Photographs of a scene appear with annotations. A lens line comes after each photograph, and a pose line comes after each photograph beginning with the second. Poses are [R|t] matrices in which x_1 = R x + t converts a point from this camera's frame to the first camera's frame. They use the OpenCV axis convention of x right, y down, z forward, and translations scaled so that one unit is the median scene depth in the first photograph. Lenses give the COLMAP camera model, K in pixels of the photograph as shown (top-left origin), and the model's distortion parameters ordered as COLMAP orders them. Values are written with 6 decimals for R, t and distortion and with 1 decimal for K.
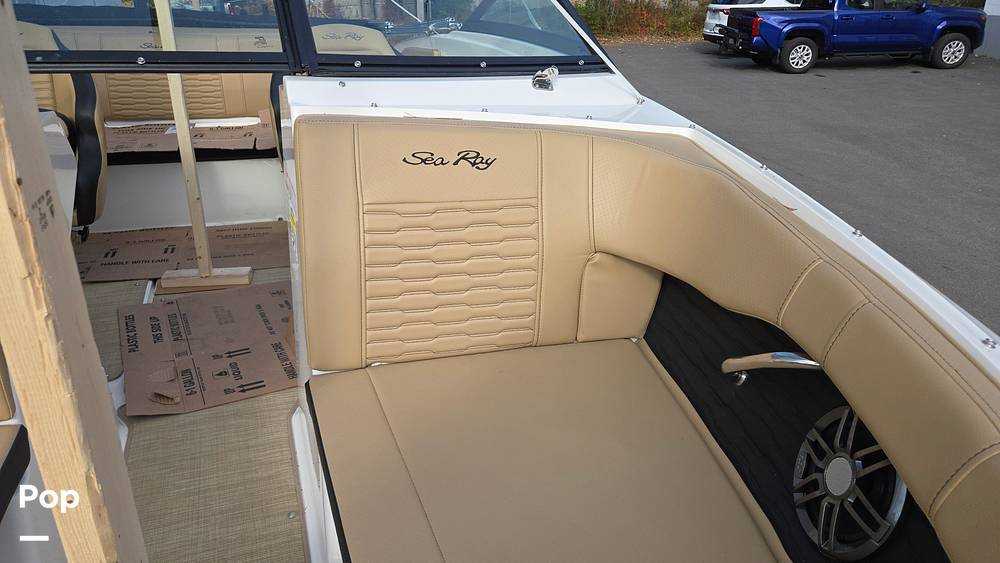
lens RADIAL K [[658.5, 0, 499.8], [0, 658.5, 253.9], [0, 0, 1]] dist [0.061940, -0.040692]
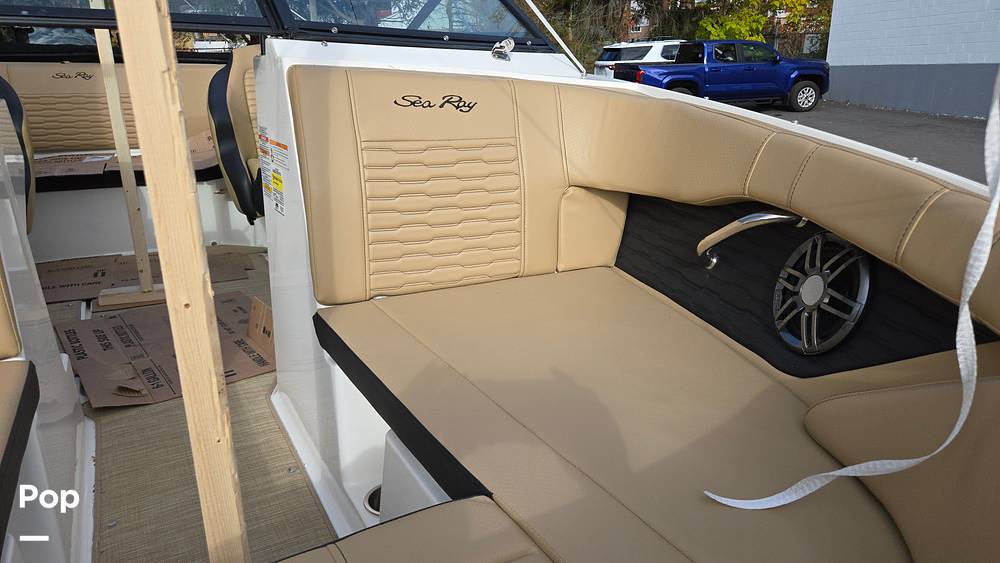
lens RADIAL K [[669.4, 0, 500.0], [0, 669.4, 281.5], [0, 0, 1]] dist [0.063886, -0.042990]
pose [[0.984685, -0.067540, 0.160729, -0.161108], [0.081300, 0.993423, -0.080628, 0.236078], [-0.154226, 0.092460, 0.983700, -0.081536]]
